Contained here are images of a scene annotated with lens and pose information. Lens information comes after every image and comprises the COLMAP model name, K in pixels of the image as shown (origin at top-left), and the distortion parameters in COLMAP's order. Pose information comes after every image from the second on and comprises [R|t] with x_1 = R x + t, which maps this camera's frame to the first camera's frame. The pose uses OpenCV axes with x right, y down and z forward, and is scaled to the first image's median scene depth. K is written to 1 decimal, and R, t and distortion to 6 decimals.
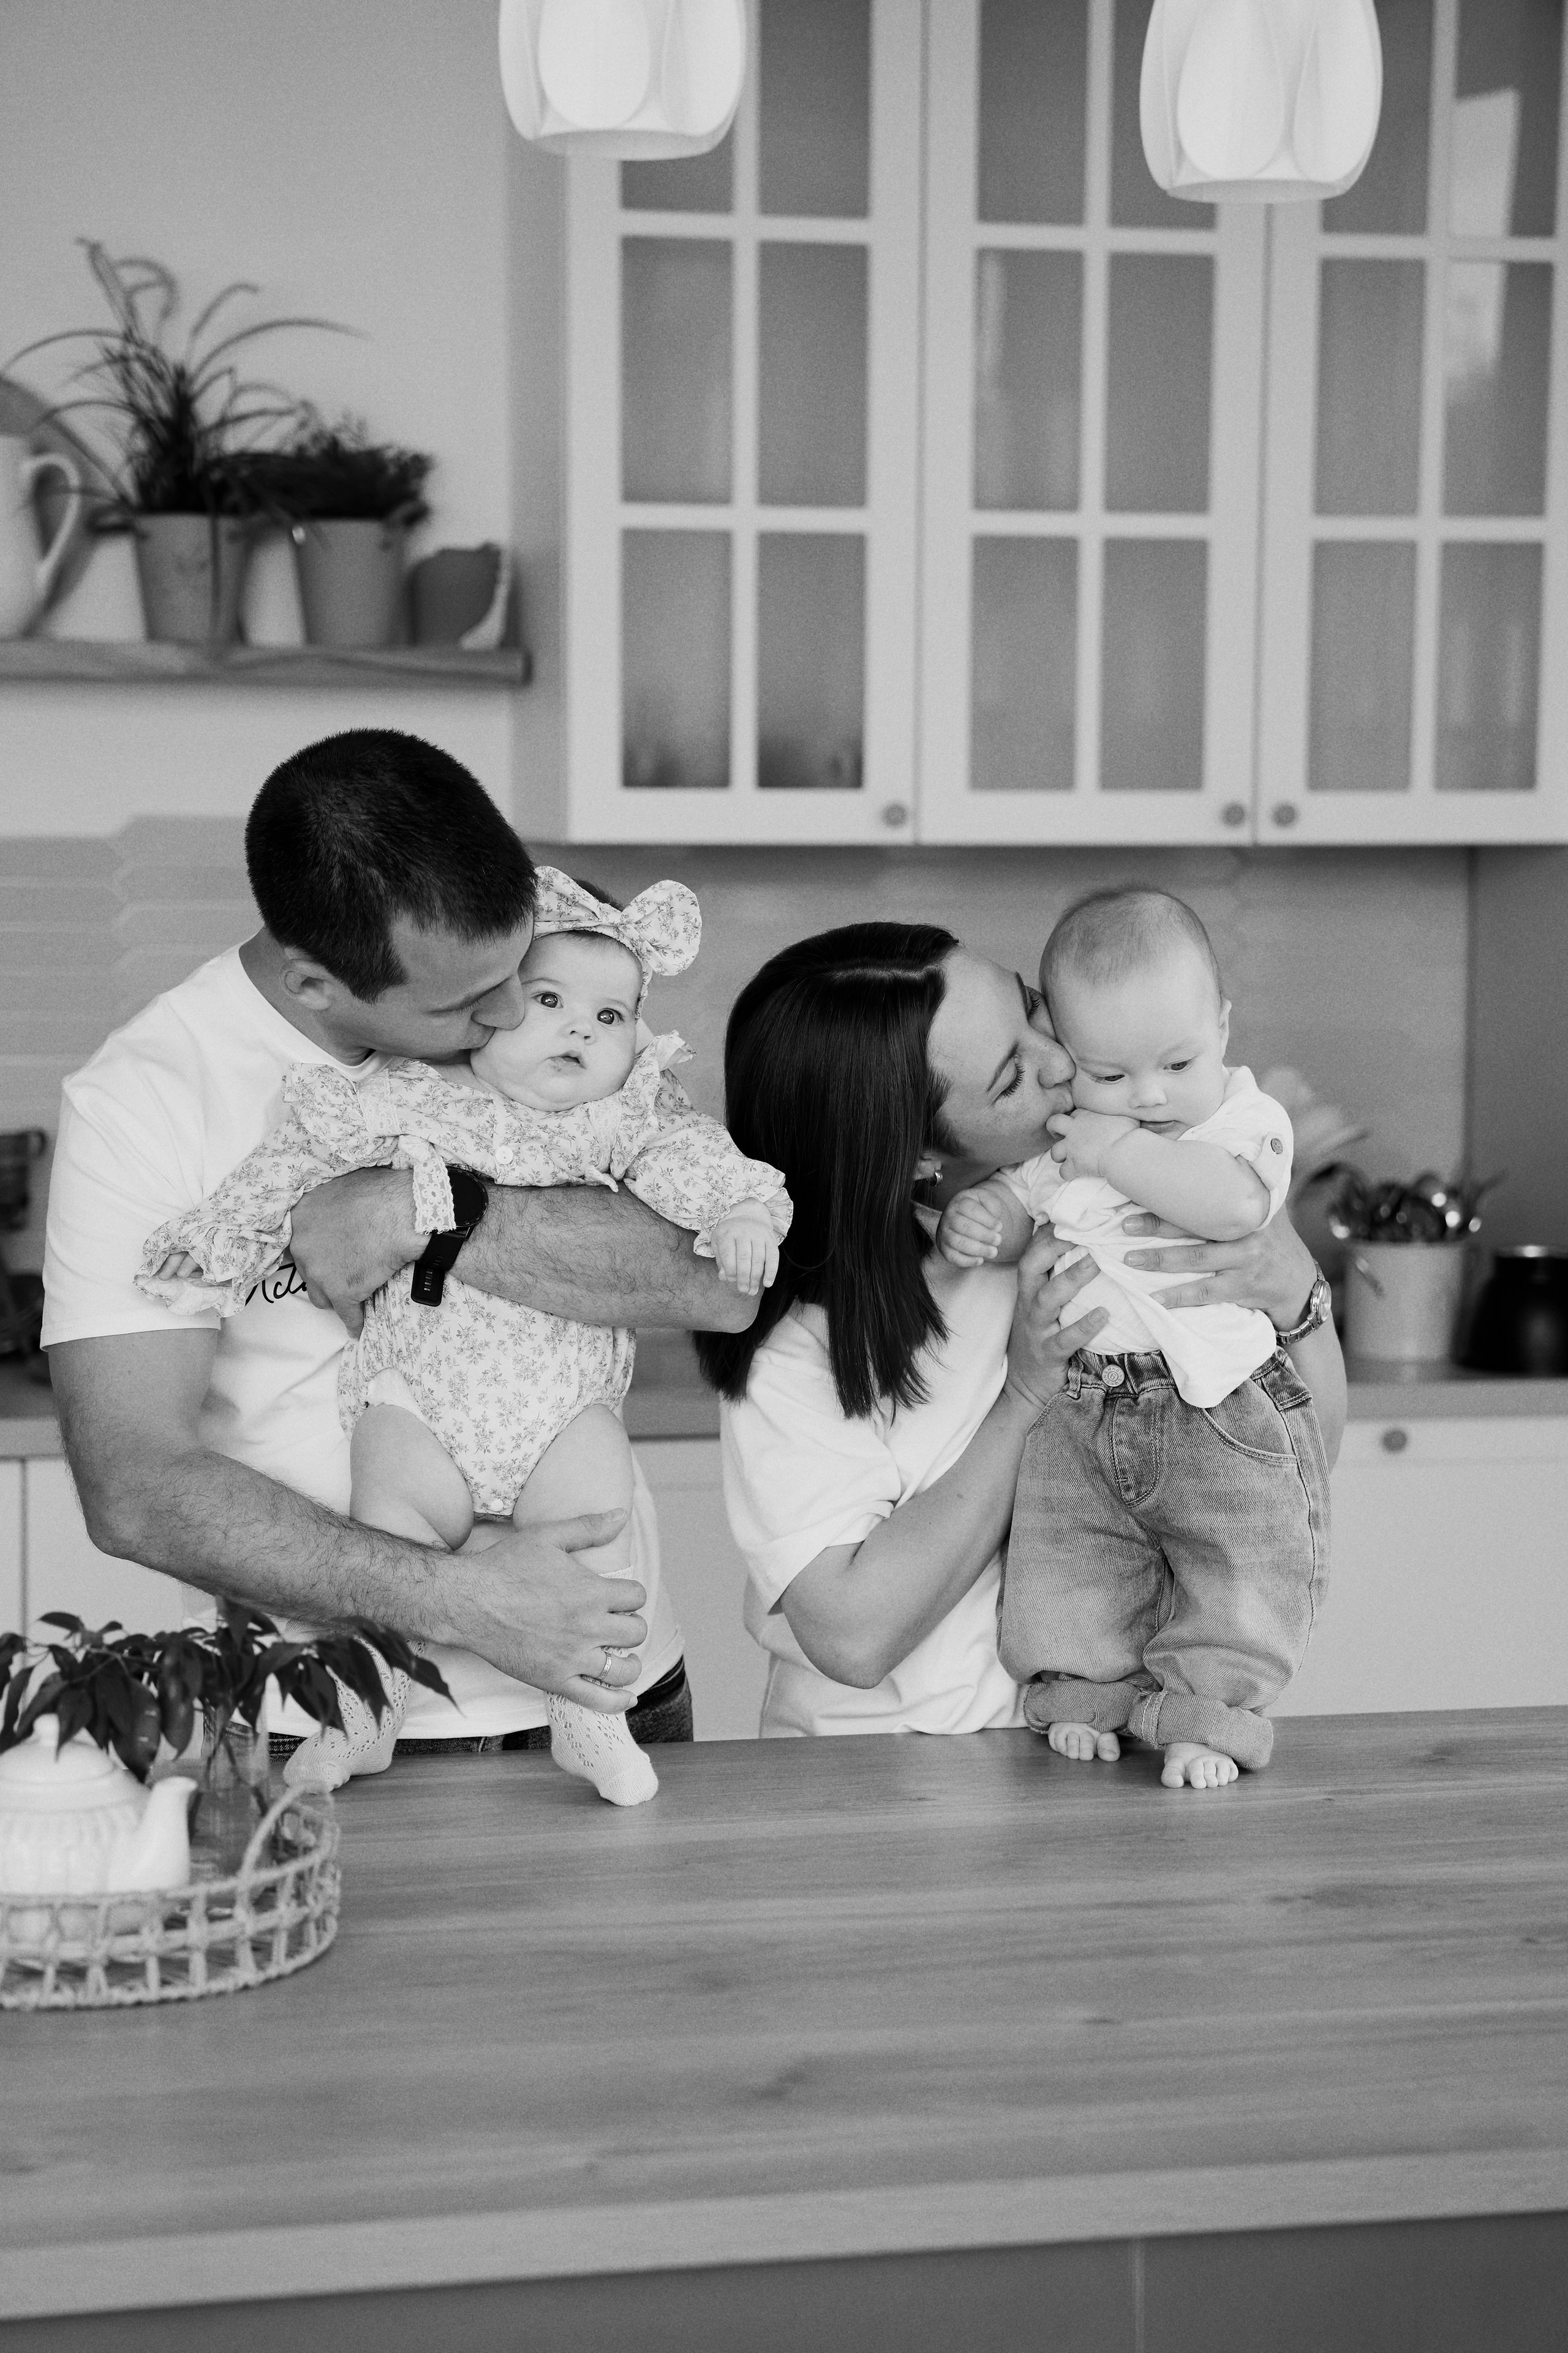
lens RADIAL K [[4431.5, 0, 784.0], [0, 4431.5, 1176.5], [0, 0, 1]] dist [0.214473, 0.066536]
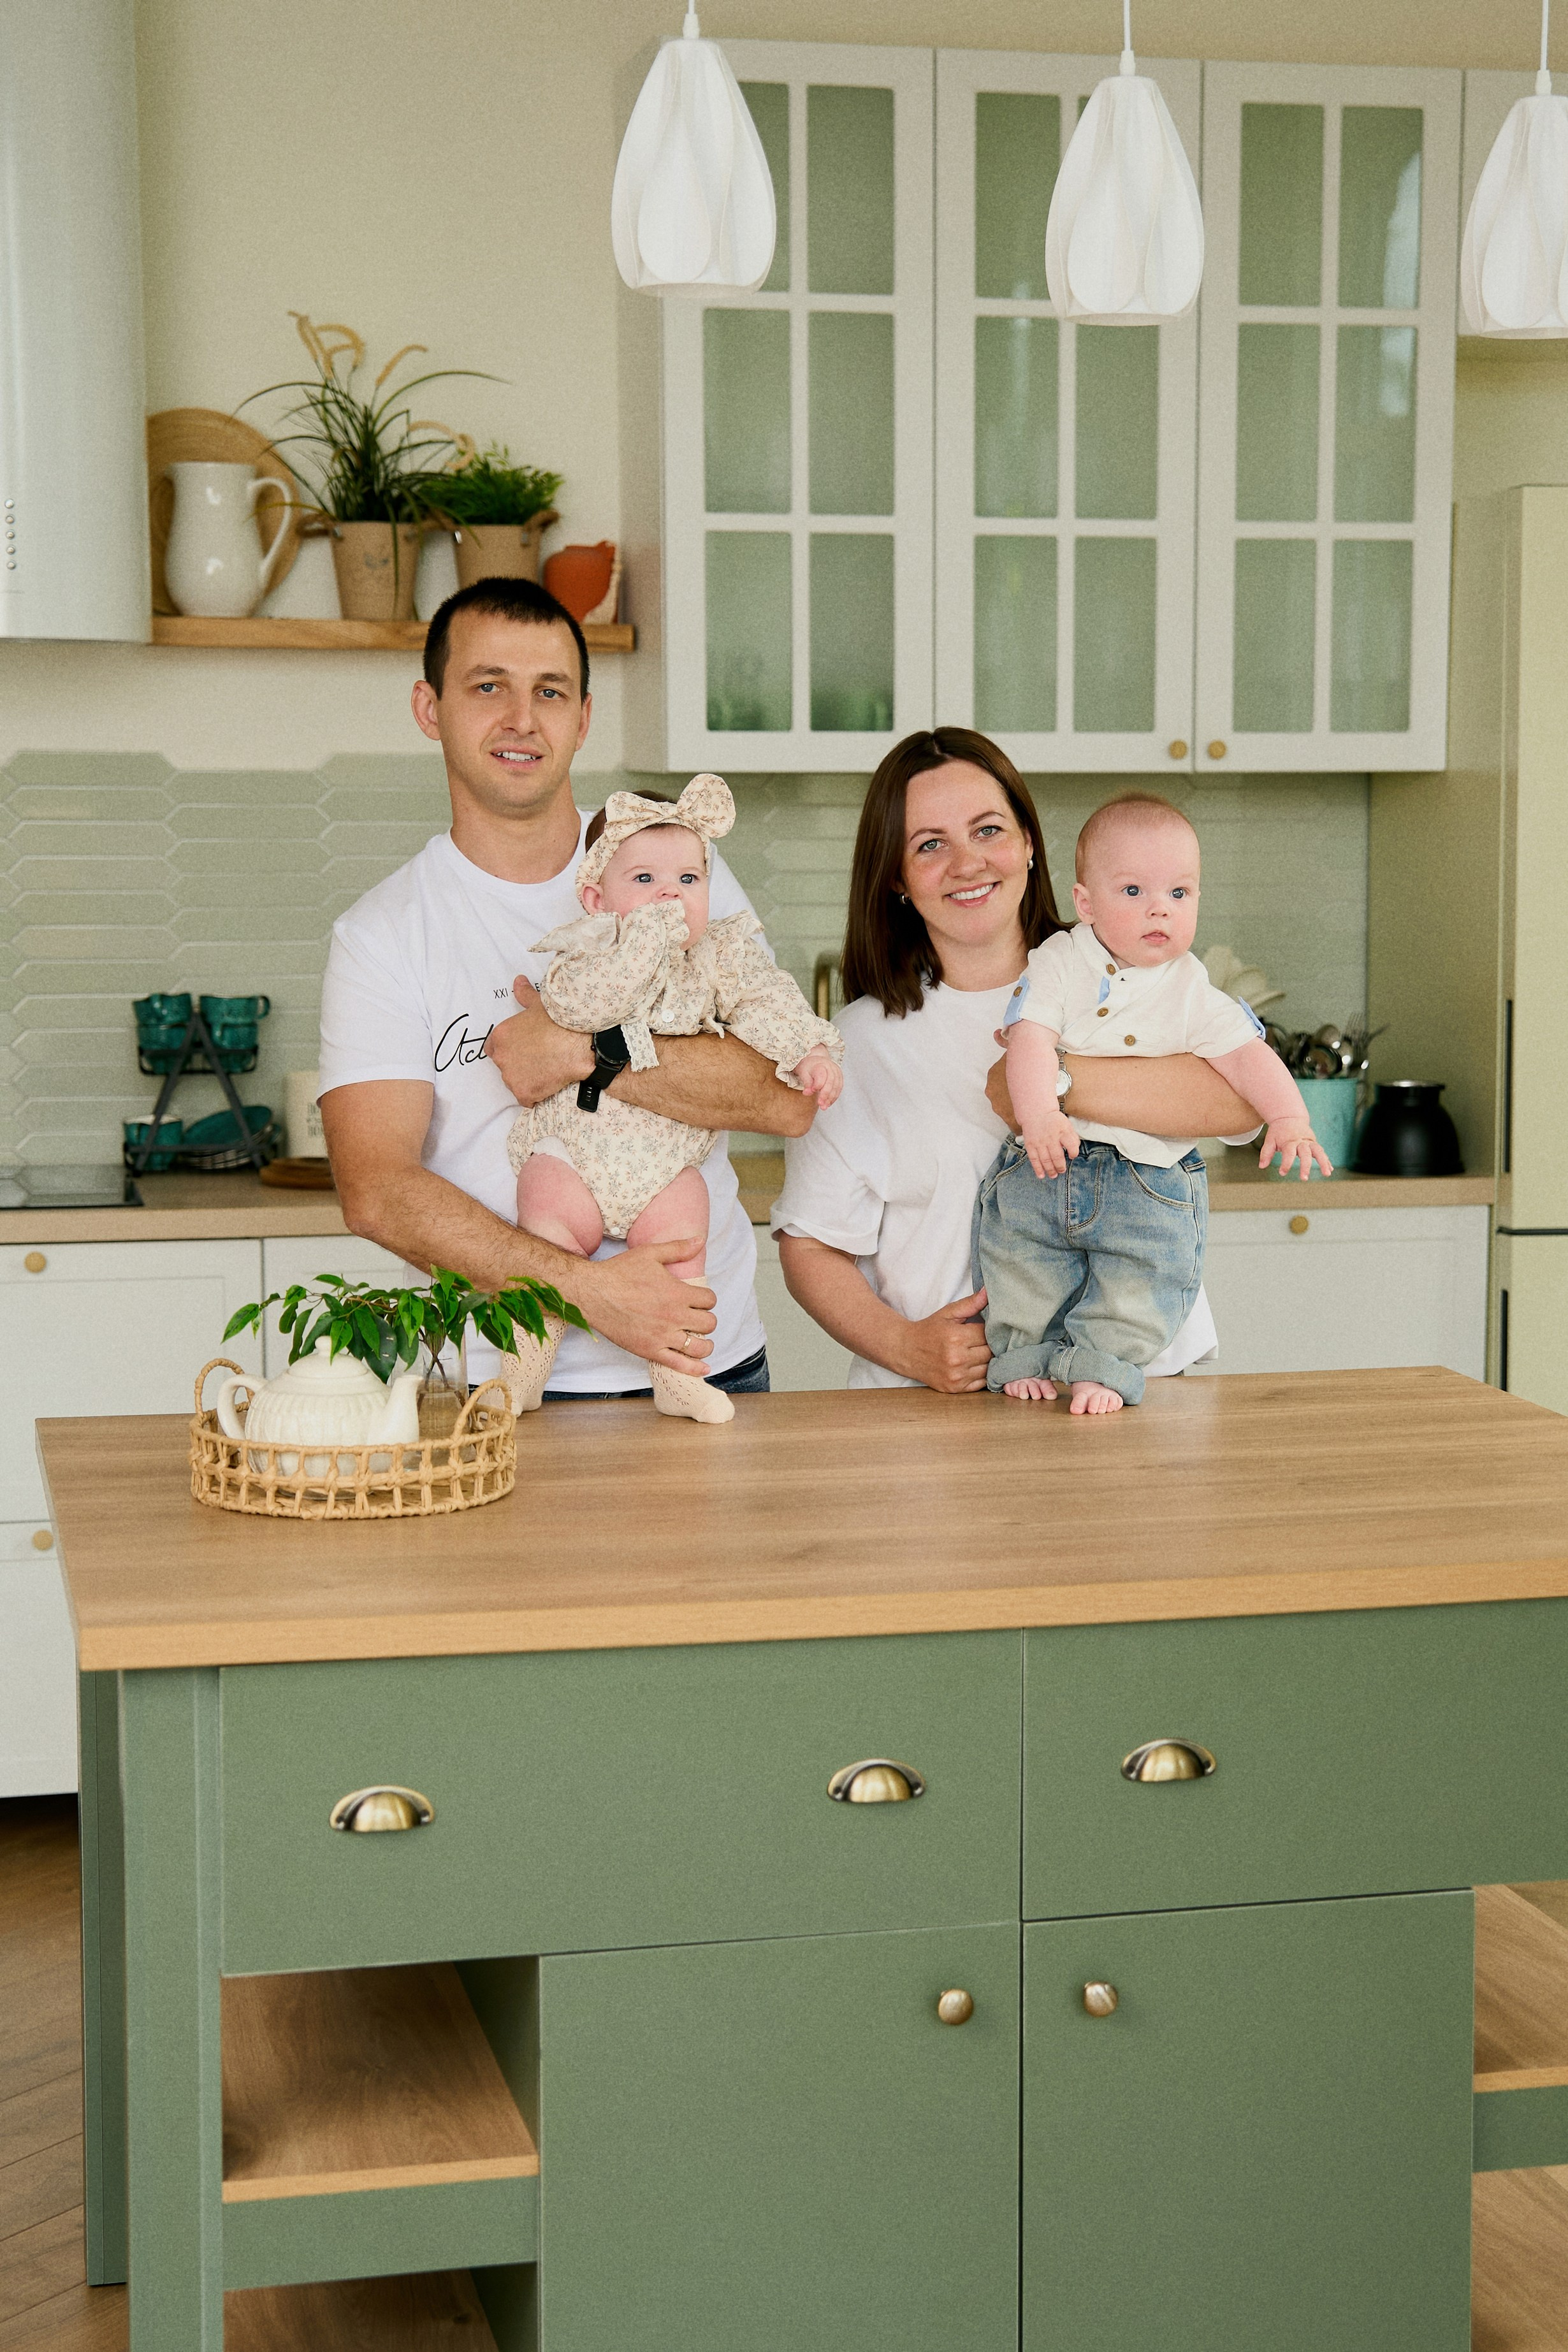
lens RADIAL K [[3761.9, 0, 920.5], [0, 3761.9, 1181.8], [0, 0, 1]] dist [0.100949, 0.030157]
pose [[0.999843, -0.005762, 0.016728, 0.013987], [0.005255, 0.999531, 0.030176, 0.025044], [-0.016894, -0.030083, 0.999405, -0.233851]]
